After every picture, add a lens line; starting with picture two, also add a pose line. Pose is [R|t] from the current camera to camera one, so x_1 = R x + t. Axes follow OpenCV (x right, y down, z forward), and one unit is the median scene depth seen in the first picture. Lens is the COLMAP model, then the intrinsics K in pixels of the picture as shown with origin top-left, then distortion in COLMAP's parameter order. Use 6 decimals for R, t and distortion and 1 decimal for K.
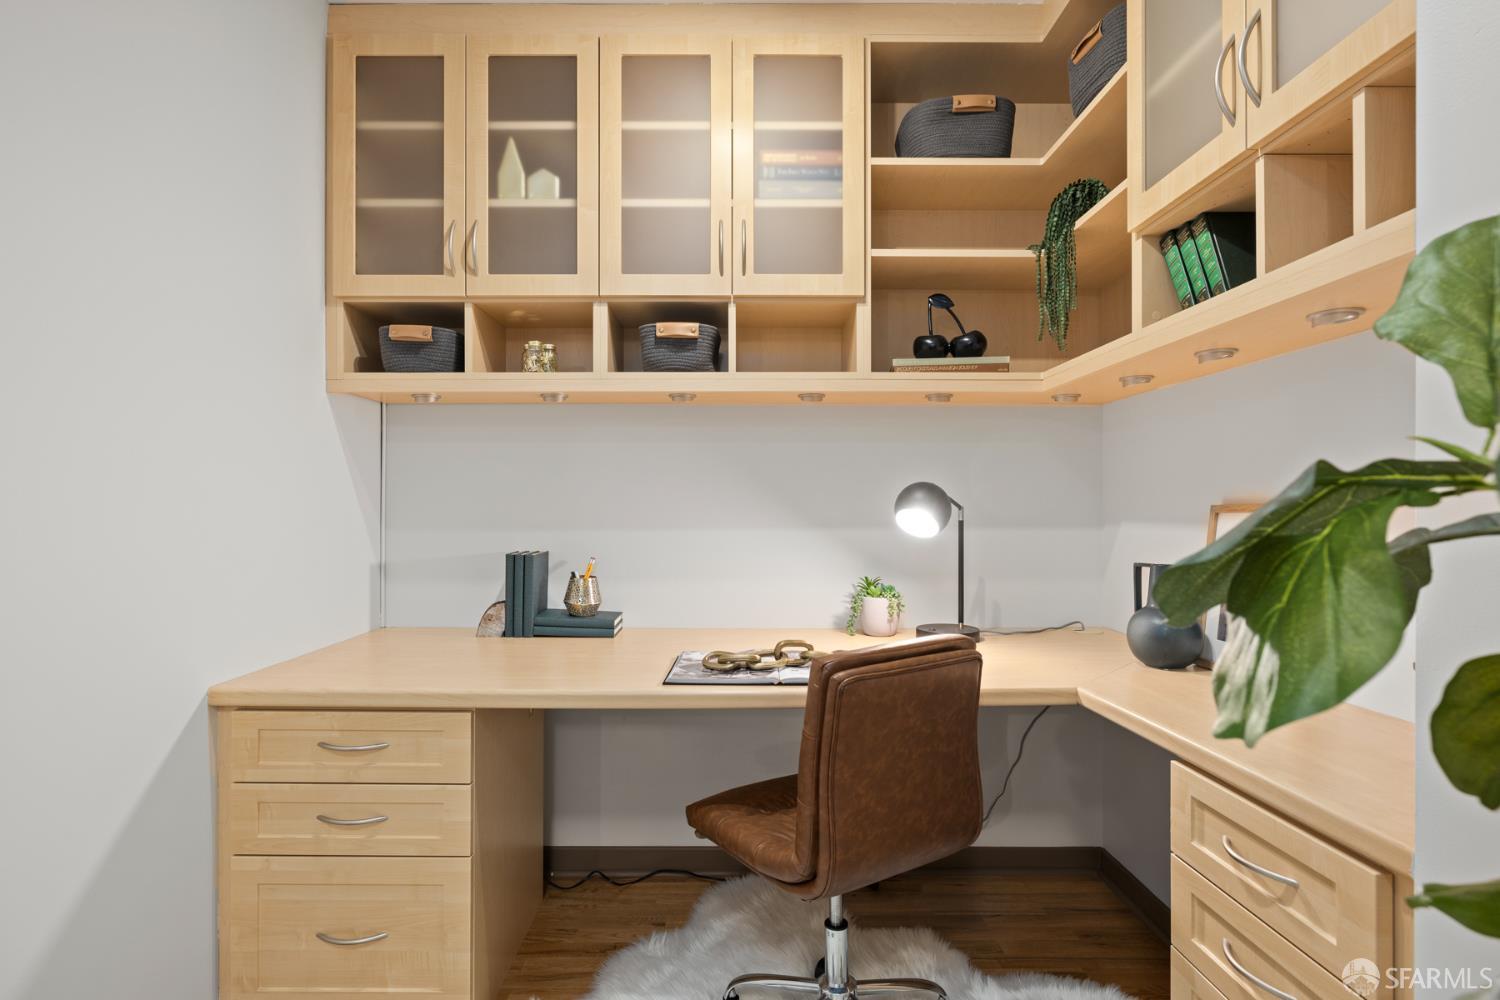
lens RADIAL K [[744.5, 0, 744.3], [0, 744.5, 500.1], [0, 0, 1]] dist [-0.008248, 0.002319]
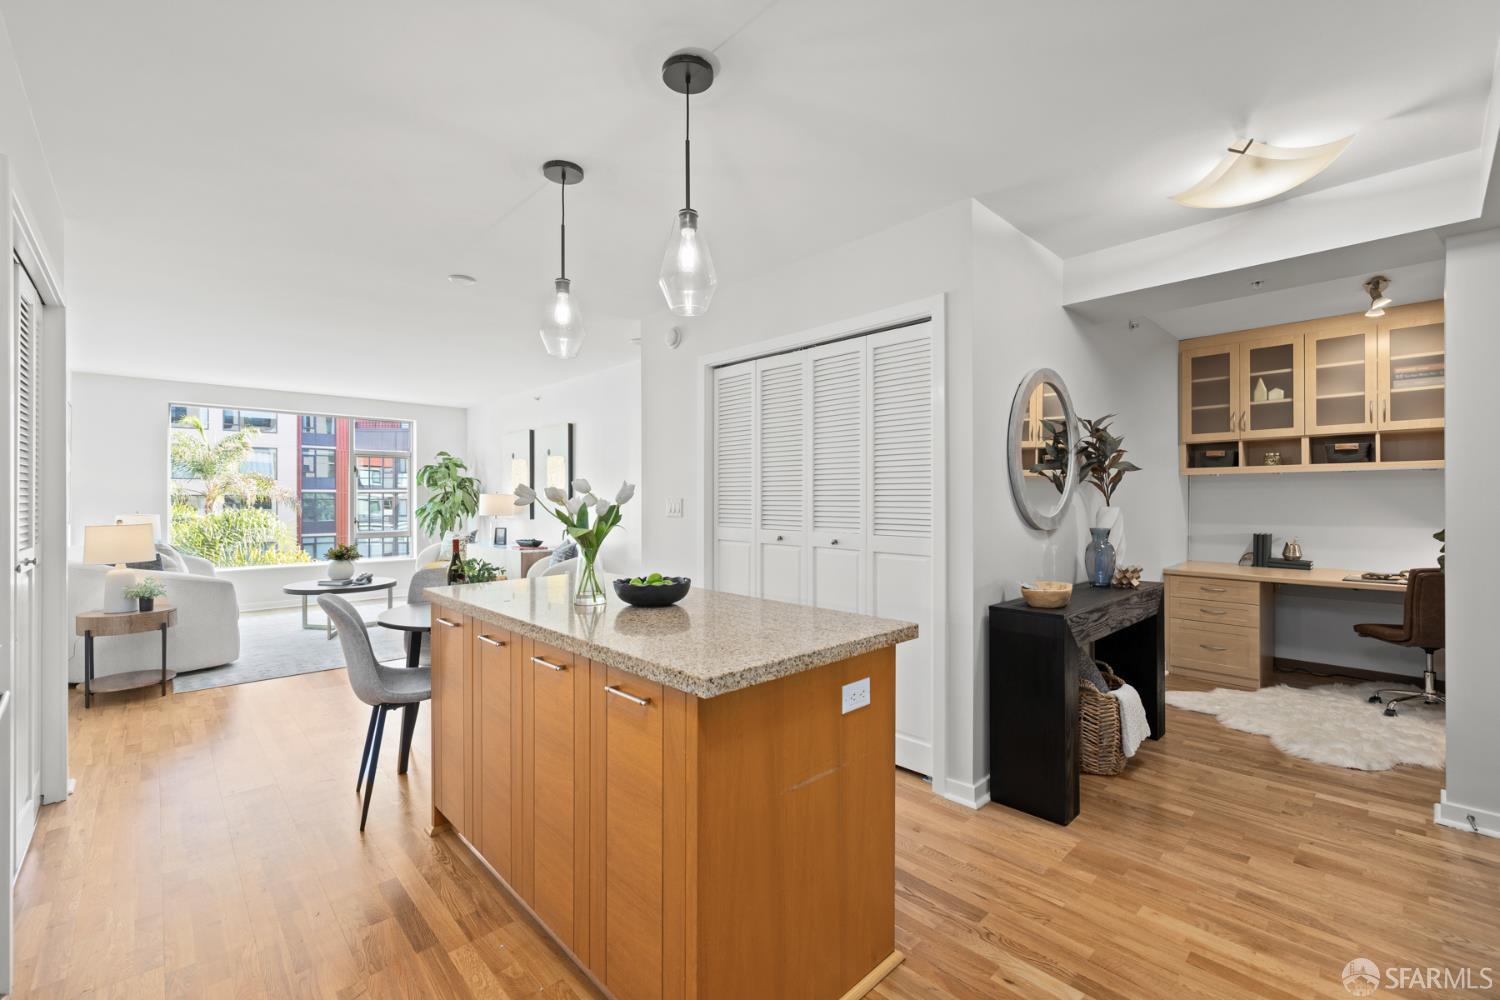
lens RADIAL K [[630.8, 0, 750.0], [0, 630.8, 497.8], [0, 0, 1]] dist [0.001547, -0.000464]
pose [[0.680298, -0.002688, -0.732930, 0.099008], [0.007677, 0.999965, 0.003459, -0.078630], [0.732895, -0.007980, 0.680295, -1.885924]]
